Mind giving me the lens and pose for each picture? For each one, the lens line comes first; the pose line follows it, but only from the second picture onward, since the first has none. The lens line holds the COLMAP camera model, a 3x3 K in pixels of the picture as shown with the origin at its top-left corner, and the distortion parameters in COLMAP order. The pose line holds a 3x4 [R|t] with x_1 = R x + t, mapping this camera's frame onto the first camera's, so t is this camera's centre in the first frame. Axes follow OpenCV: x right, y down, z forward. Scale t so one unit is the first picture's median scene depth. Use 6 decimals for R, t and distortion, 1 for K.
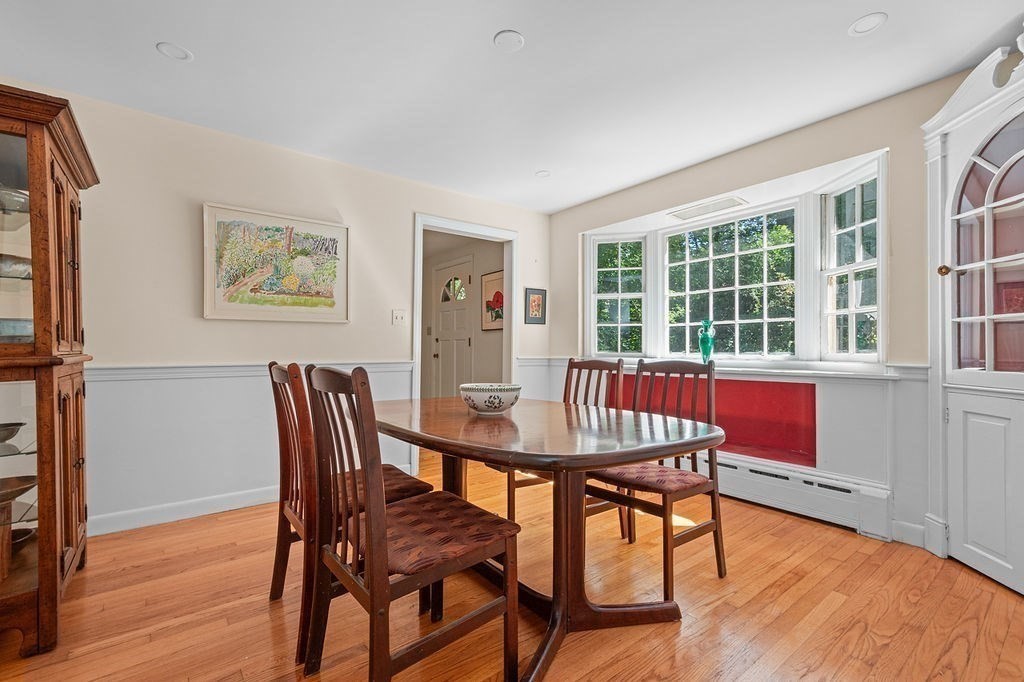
lens RADIAL K [[448.5, 0, 515.2], [0, 448.5, 344.6], [0, 0, 1]] dist [0.000536, 0.000088]
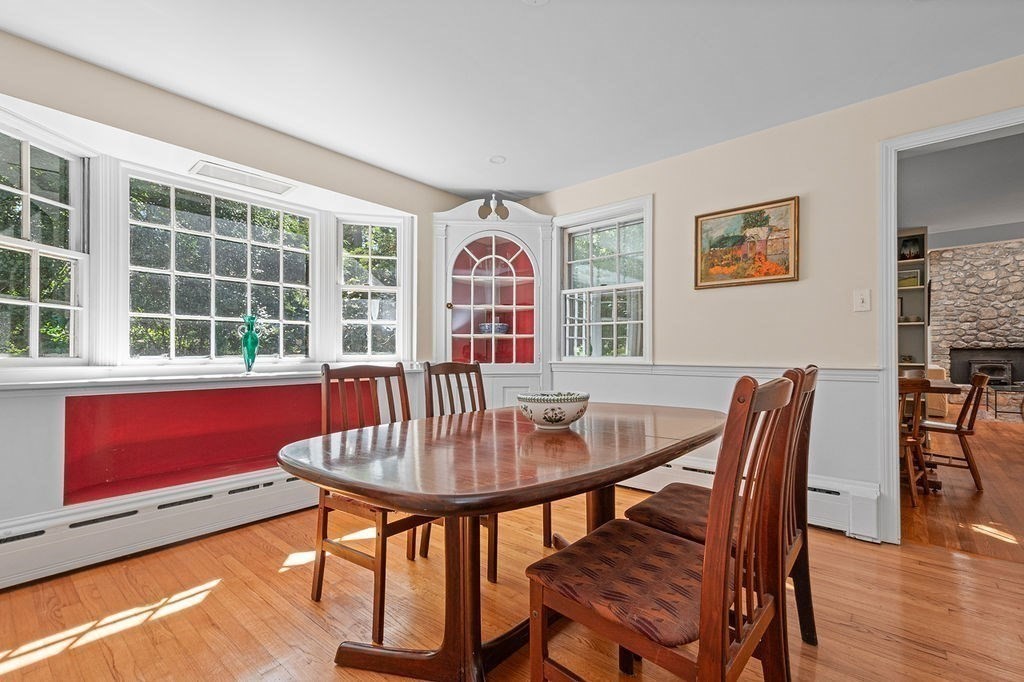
lens RADIAL K [[450.7, 0, 512.0], [0, 450.7, 341.0], [0, 0, 1]] dist [-0.001248, -0.000137]
pose [[-0.201435, 0.029471, 0.979058, -0.502924], [-0.013746, 0.999364, -0.032910, 0.012675], [-0.979405, -0.020088, -0.200902, 0.740277]]
